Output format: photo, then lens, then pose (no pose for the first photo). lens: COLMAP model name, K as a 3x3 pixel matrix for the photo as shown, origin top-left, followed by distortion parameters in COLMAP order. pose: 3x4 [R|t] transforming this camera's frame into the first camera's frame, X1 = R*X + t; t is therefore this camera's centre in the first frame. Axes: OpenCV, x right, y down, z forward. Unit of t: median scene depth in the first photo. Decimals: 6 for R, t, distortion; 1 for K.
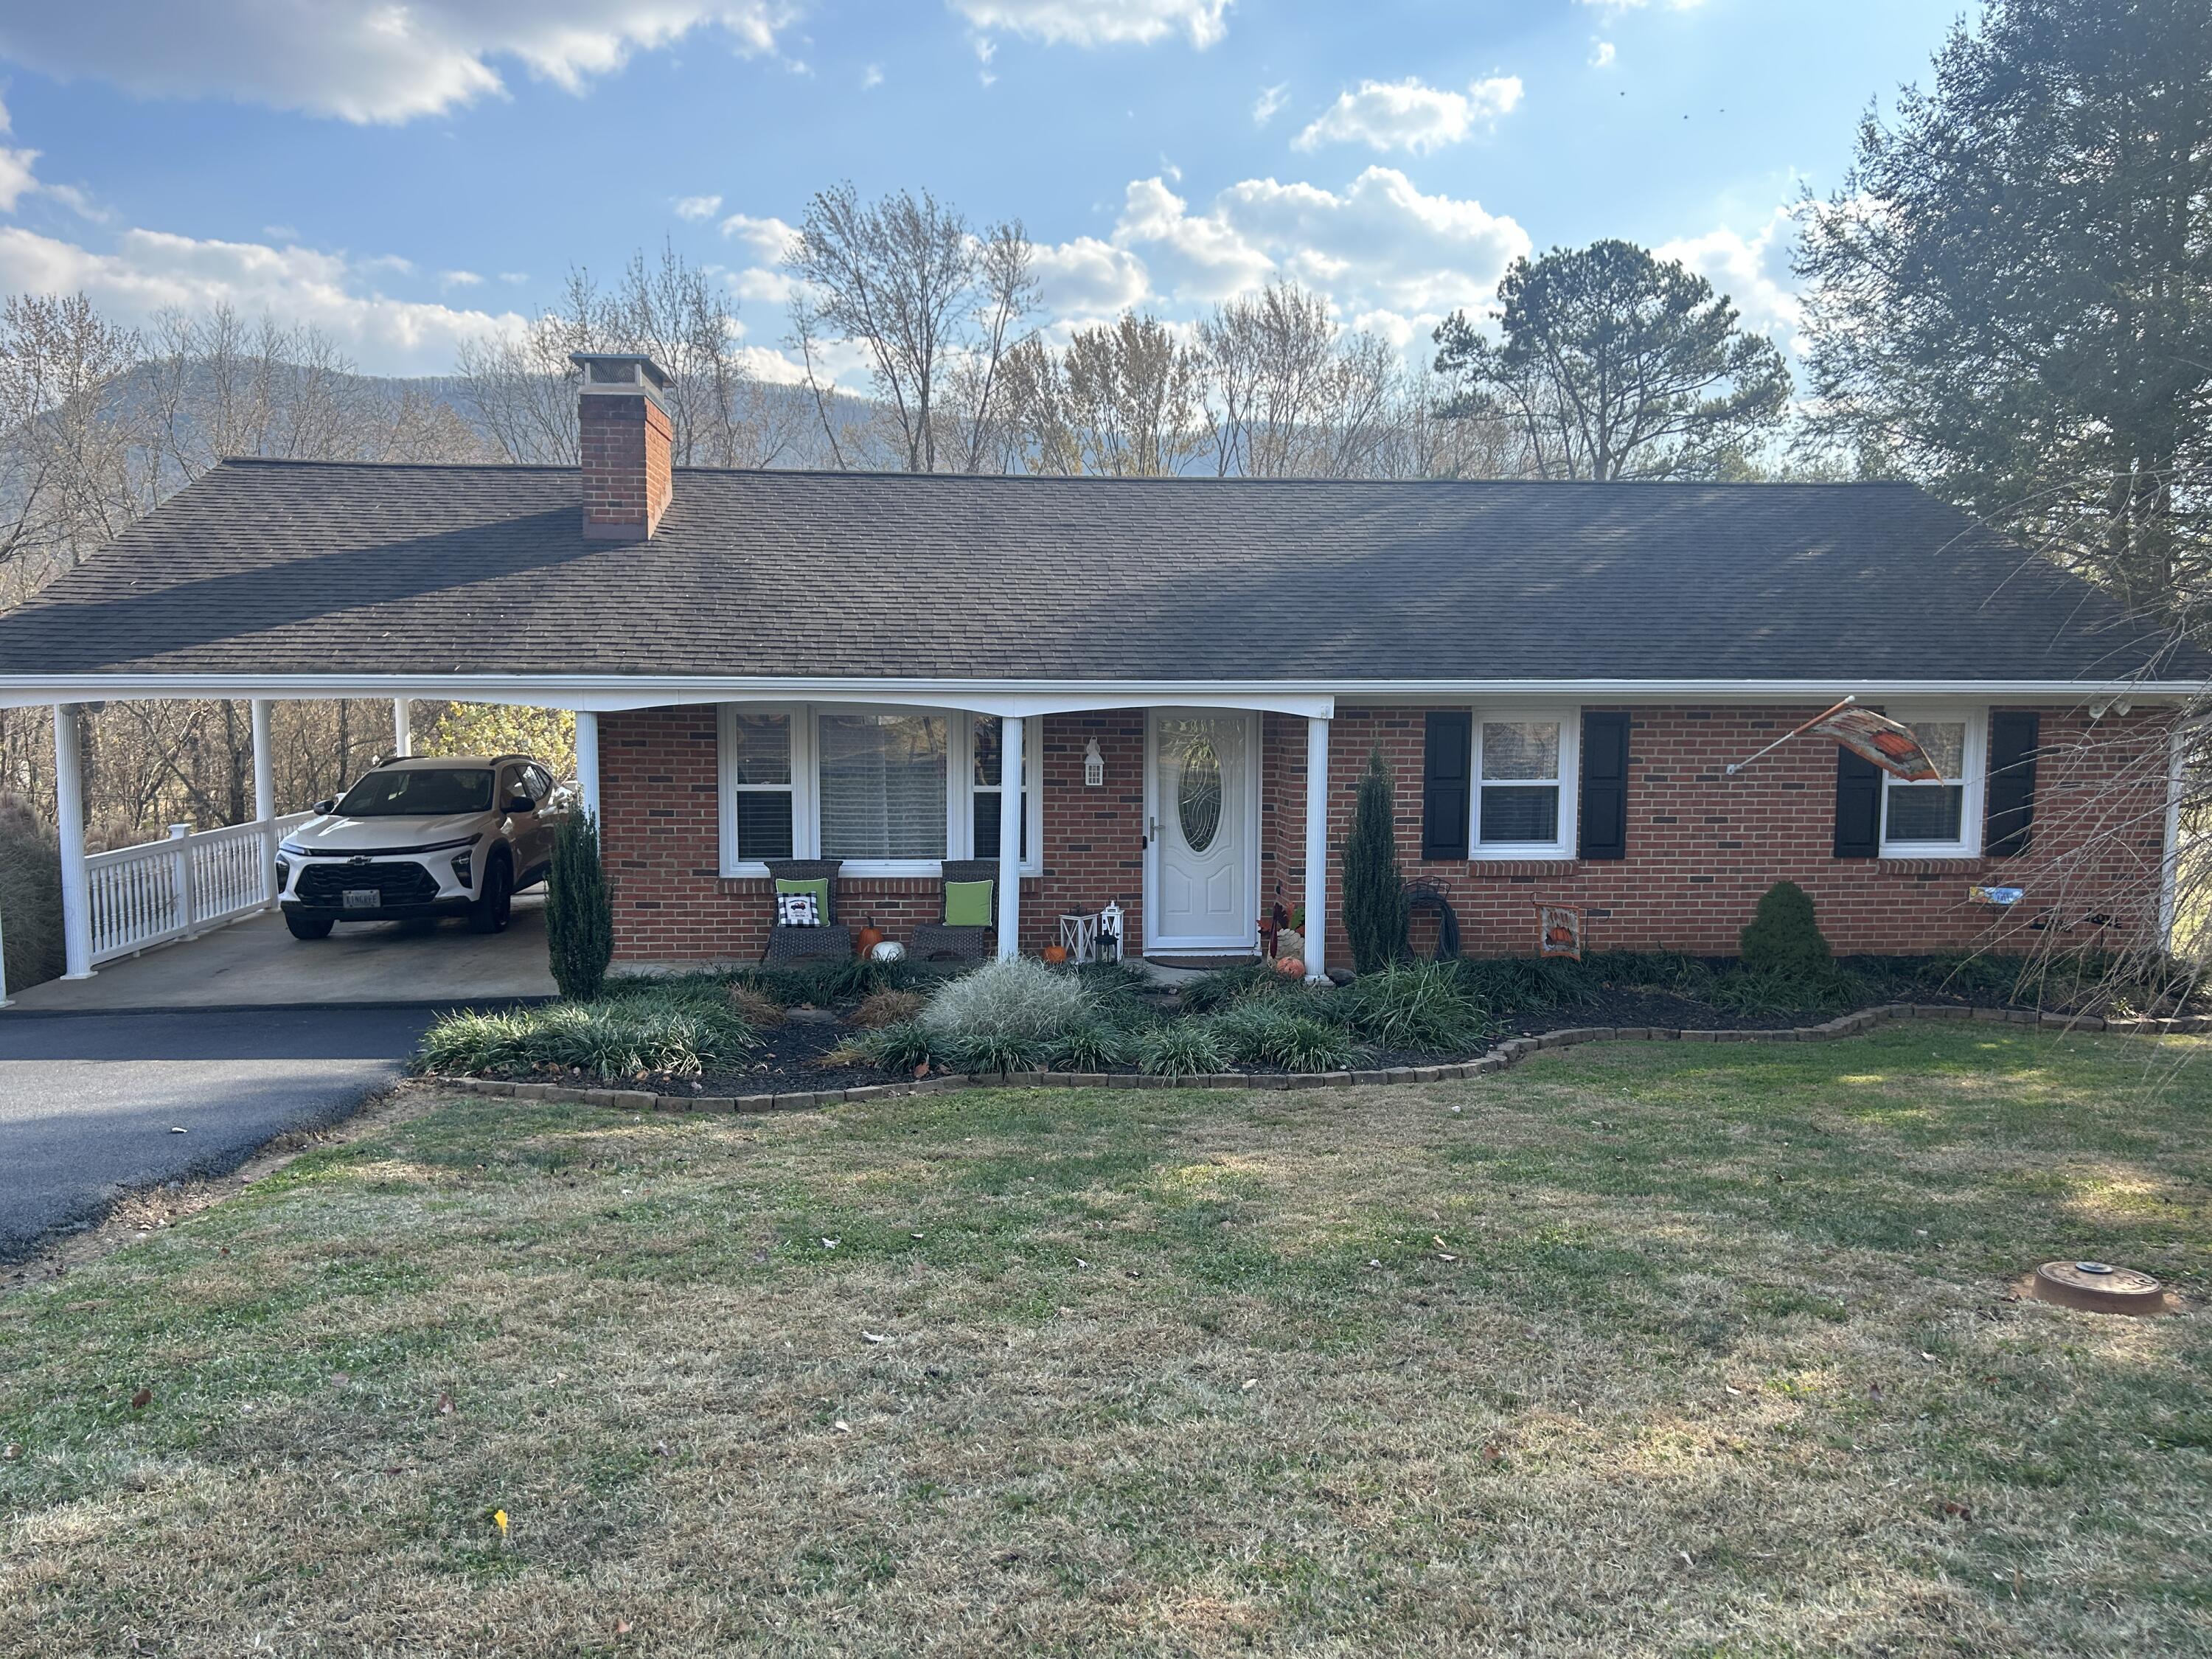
lens RADIAL K [[1659.4, 0, 1110.8], [0, 1659.4, 846.0], [0, 0, 1]] dist [0.069065, -0.069660]
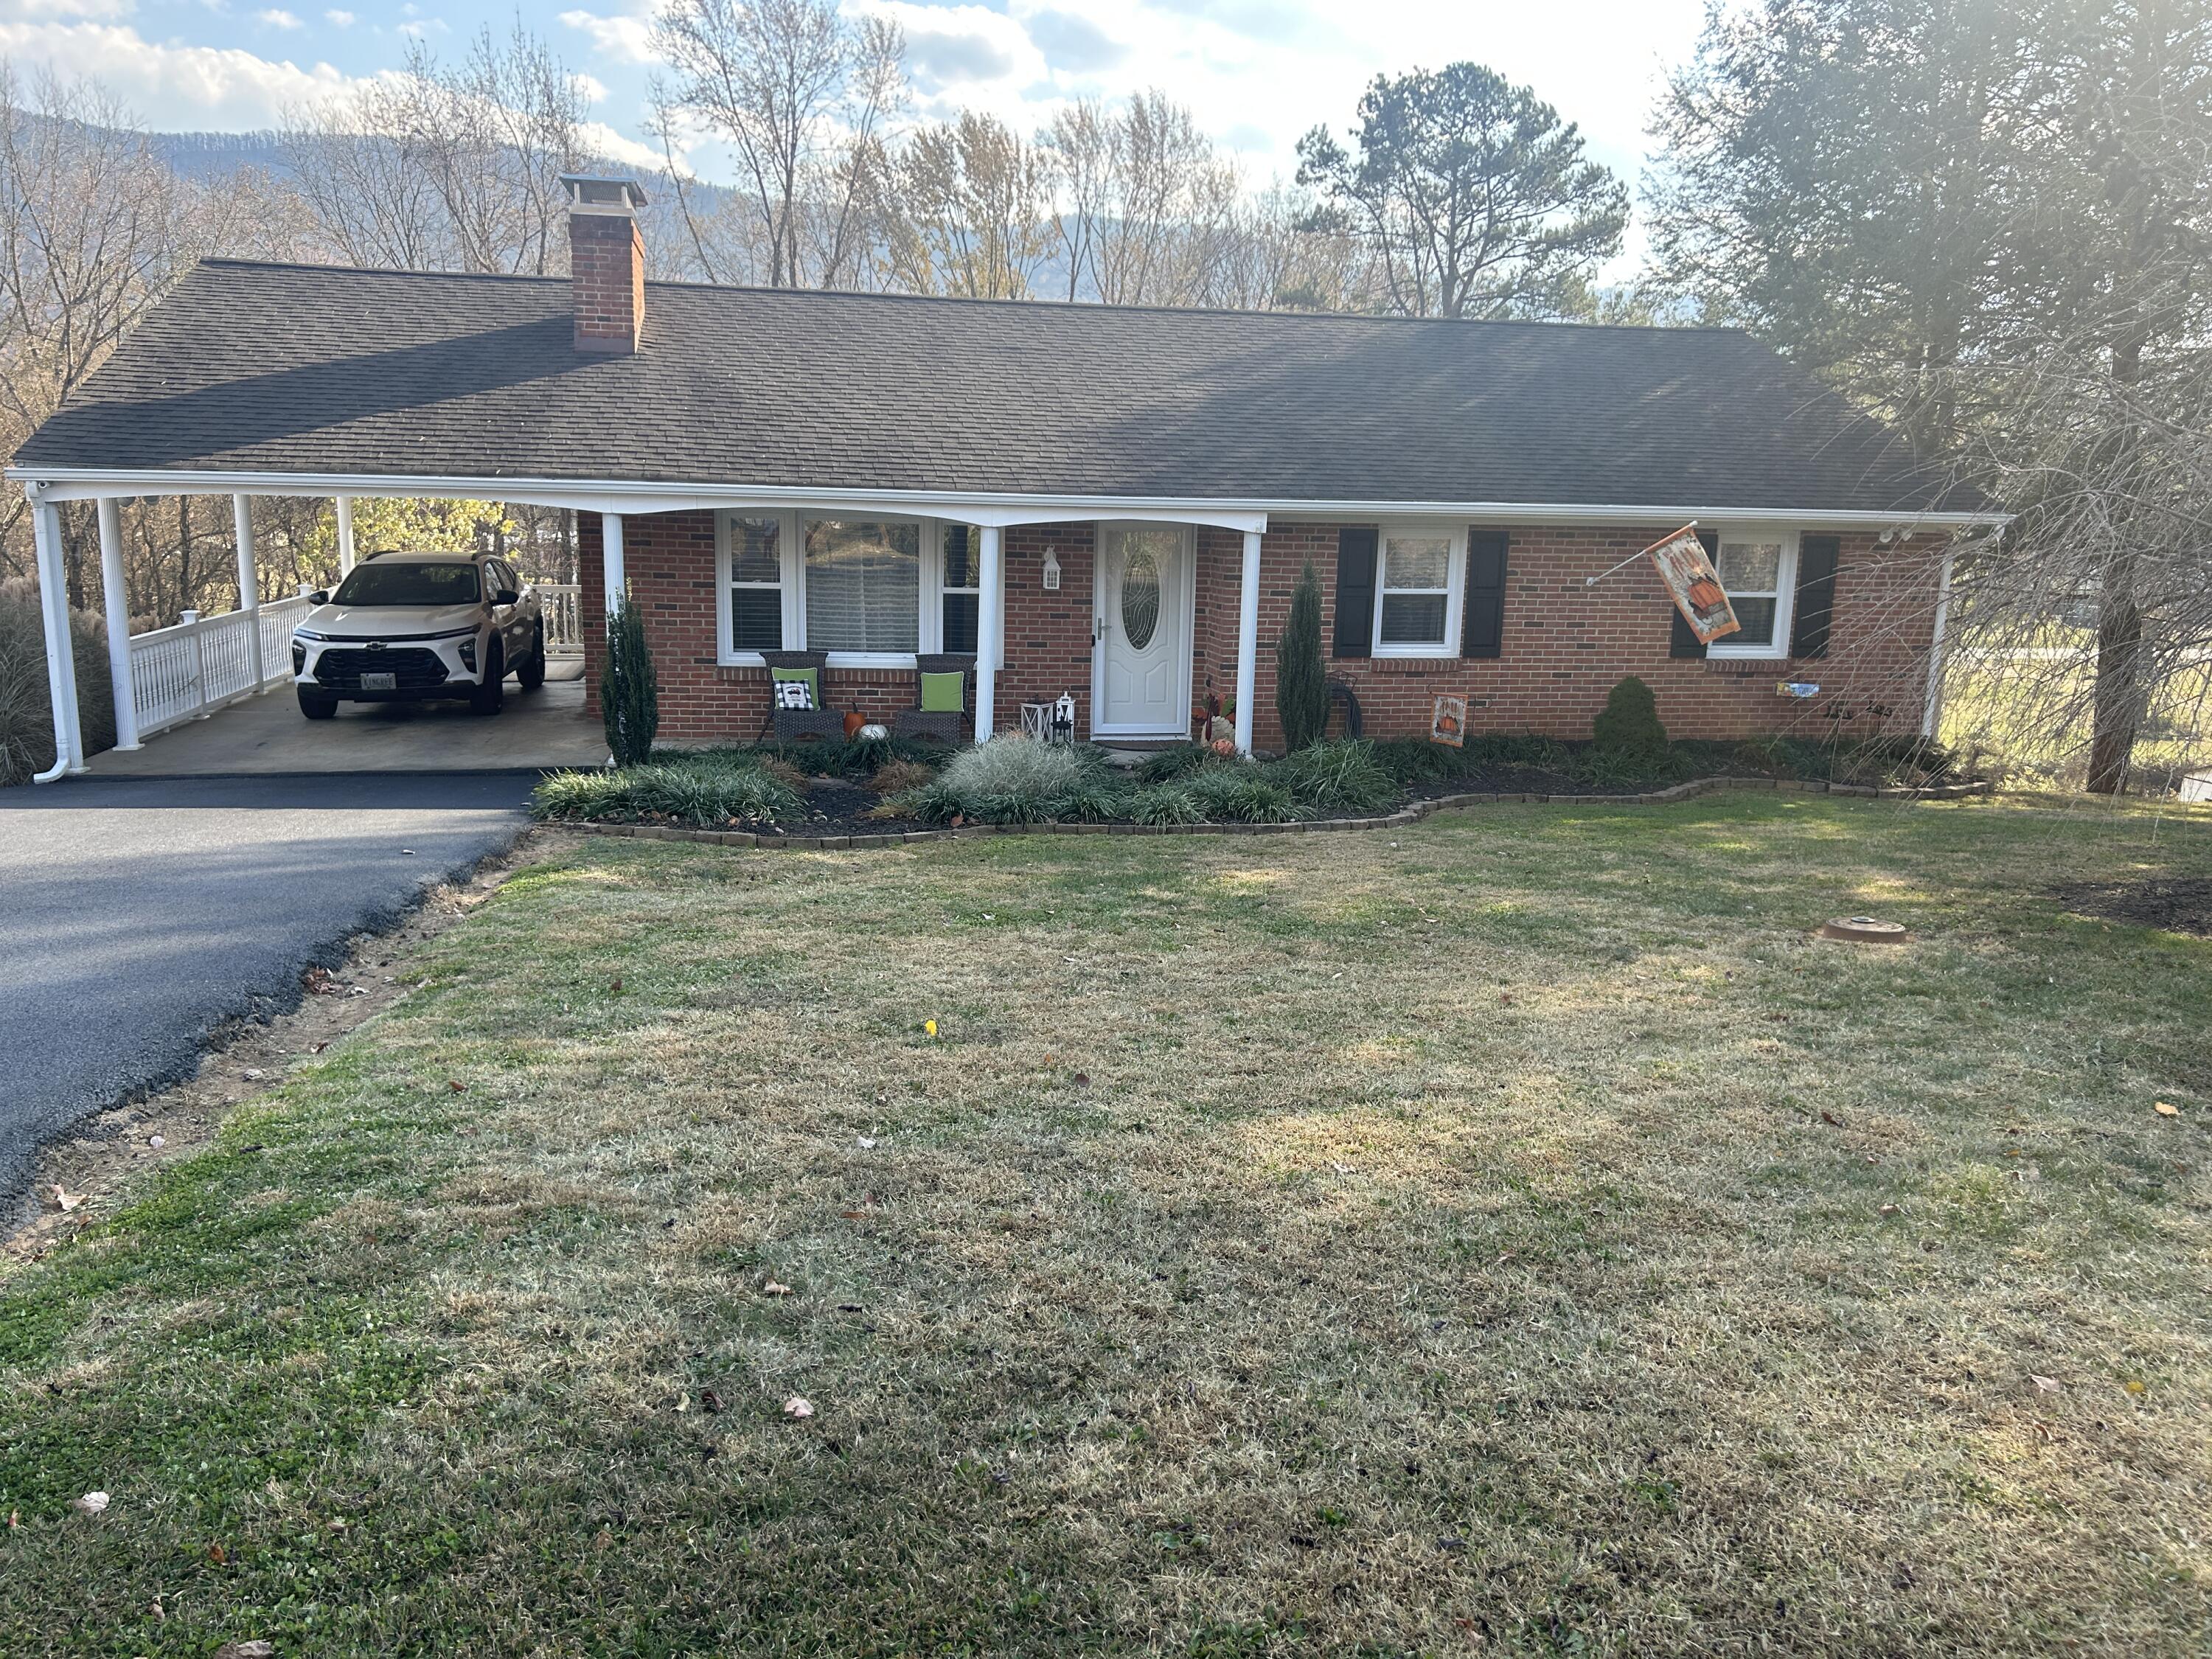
lens RADIAL K [[1673.4, 0, 1095.7], [0, 1673.4, 821.3], [0, 0, 1]] dist [0.077207, -0.082169]
pose [[0.995088, 0.001168, 0.098988, -0.093486], [-0.010811, 0.995231, 0.096942, 0.010698], [-0.098403, -0.097536, 0.990355, -0.158560]]
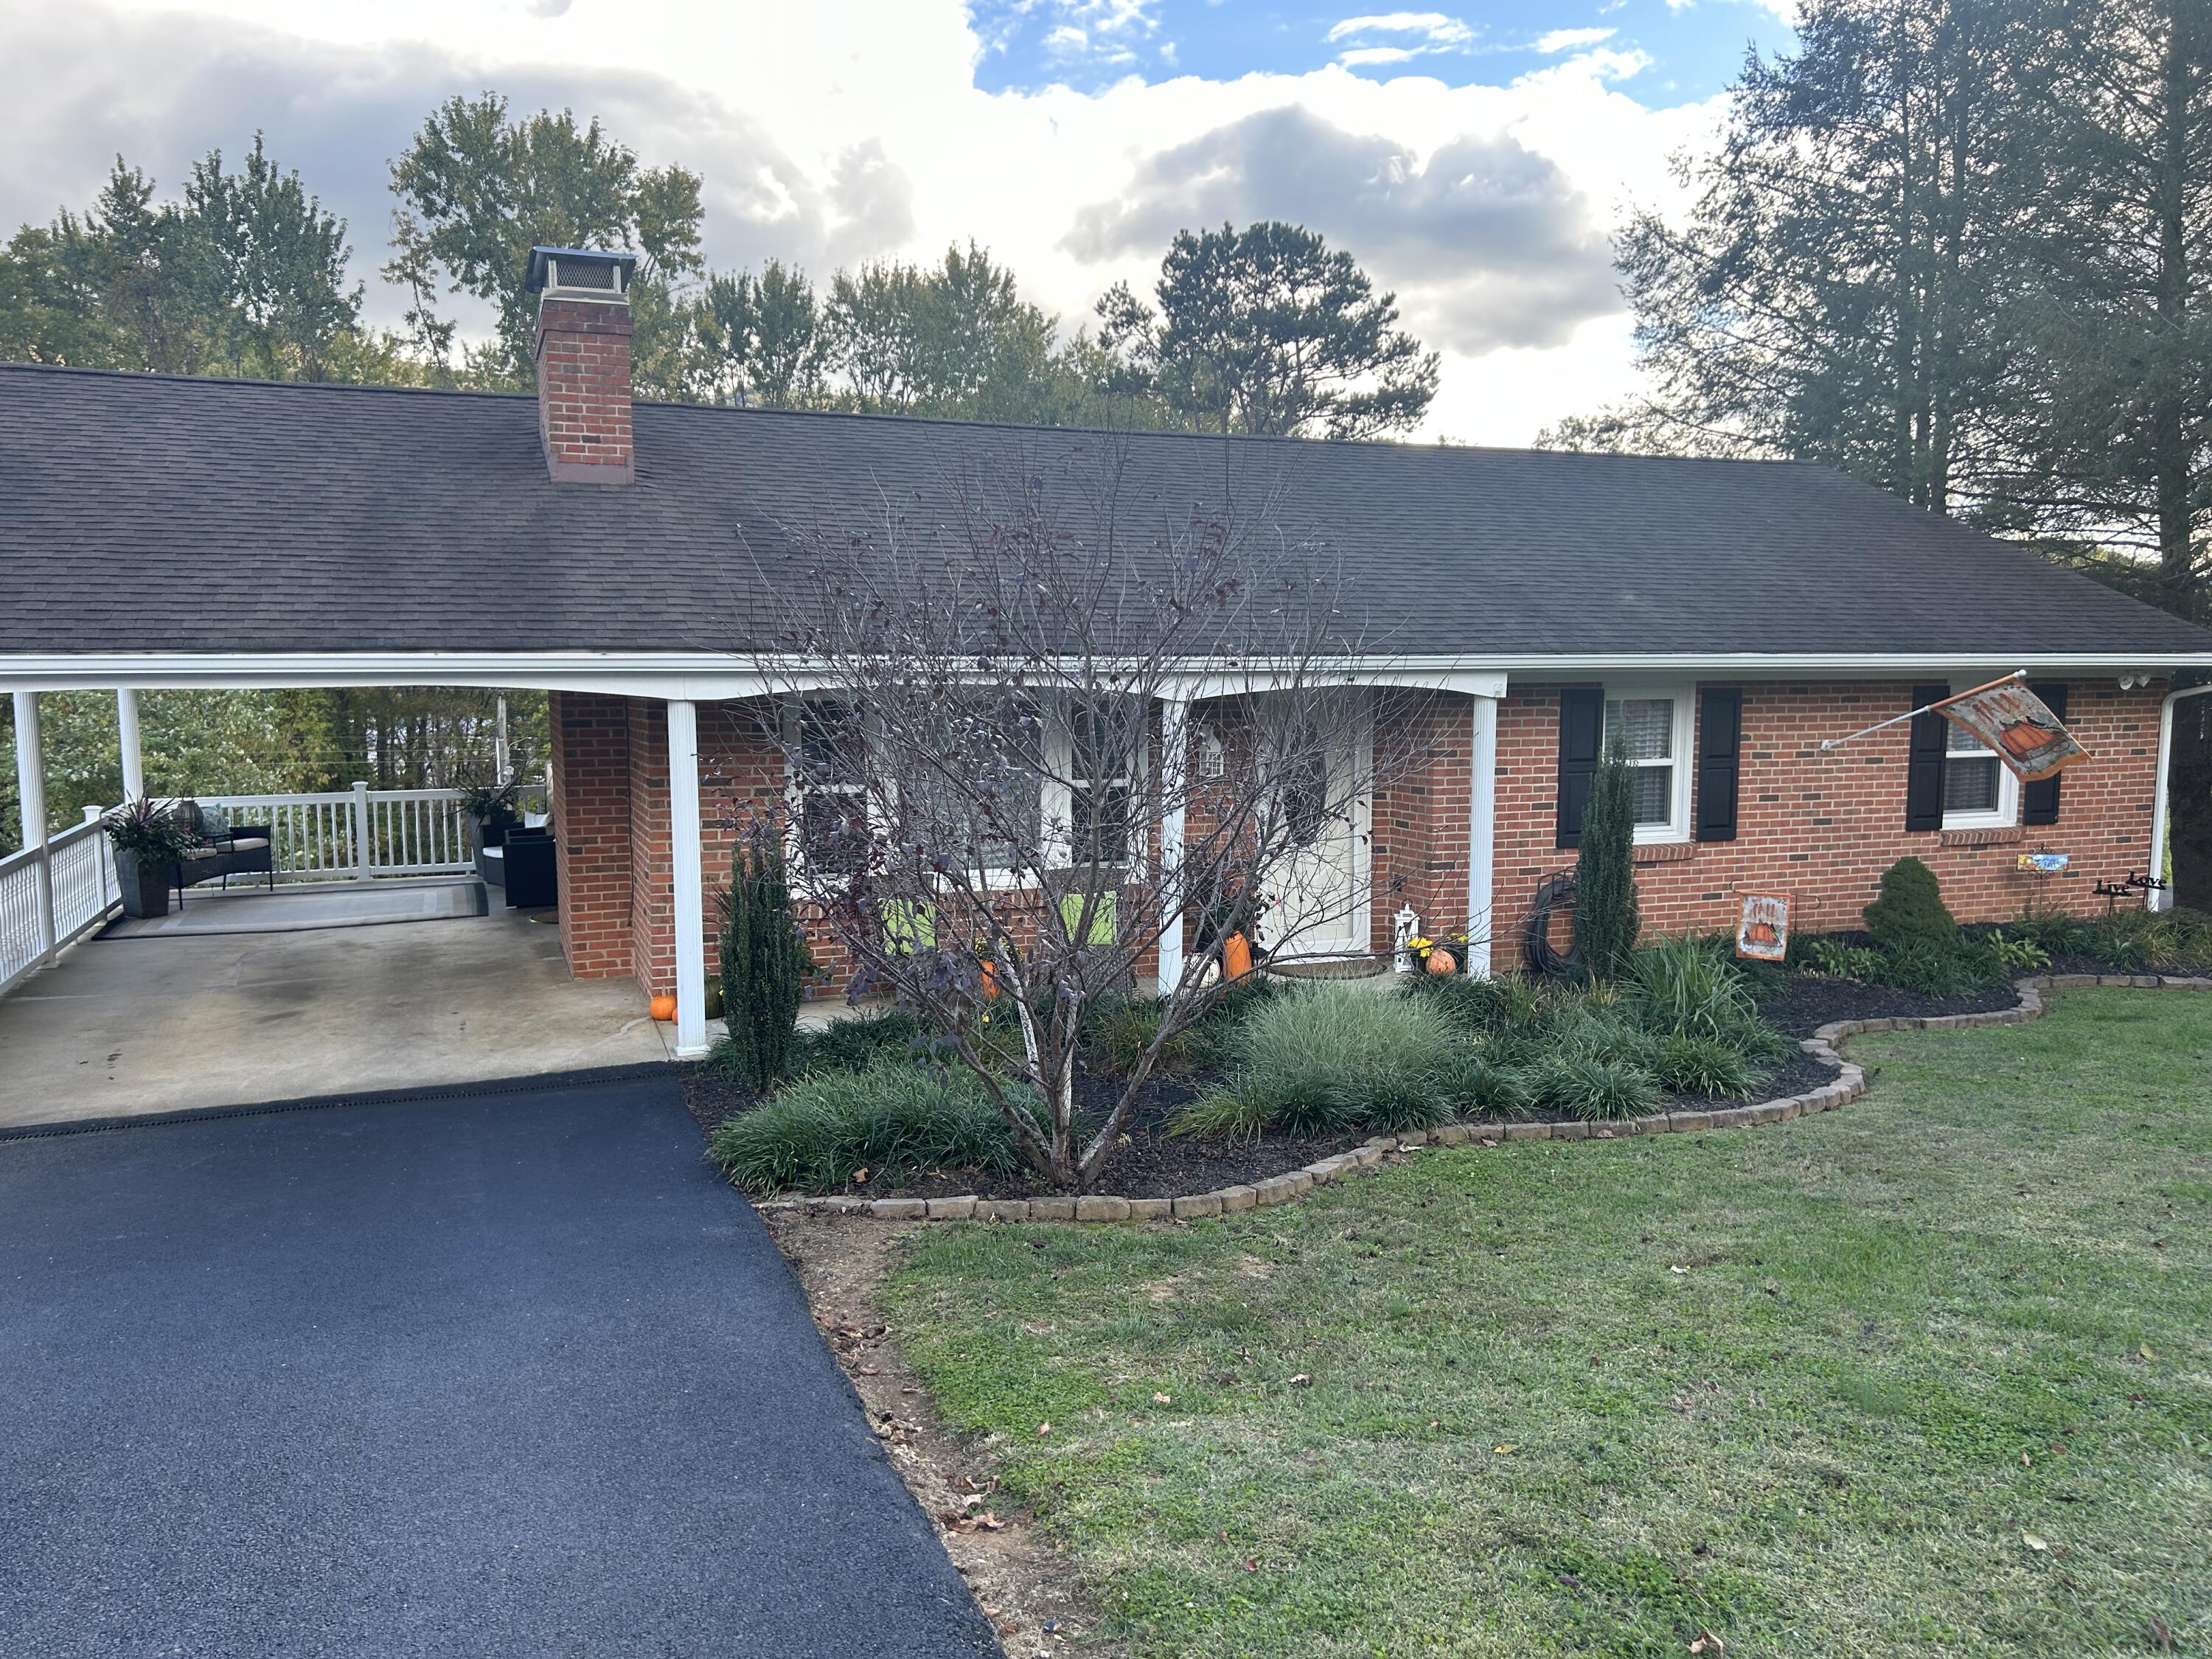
lens RADIAL K [[1671.5, 0, 1113.2], [0, 1671.5, 846.9], [0, 0, 1]] dist [0.075834, -0.081875]
pose [[0.957509, -0.035639, 0.286191, -0.317051], [0.032590, 0.999350, 0.015410, -0.014772], [-0.286554, -0.005428, 0.958049, 0.166425]]
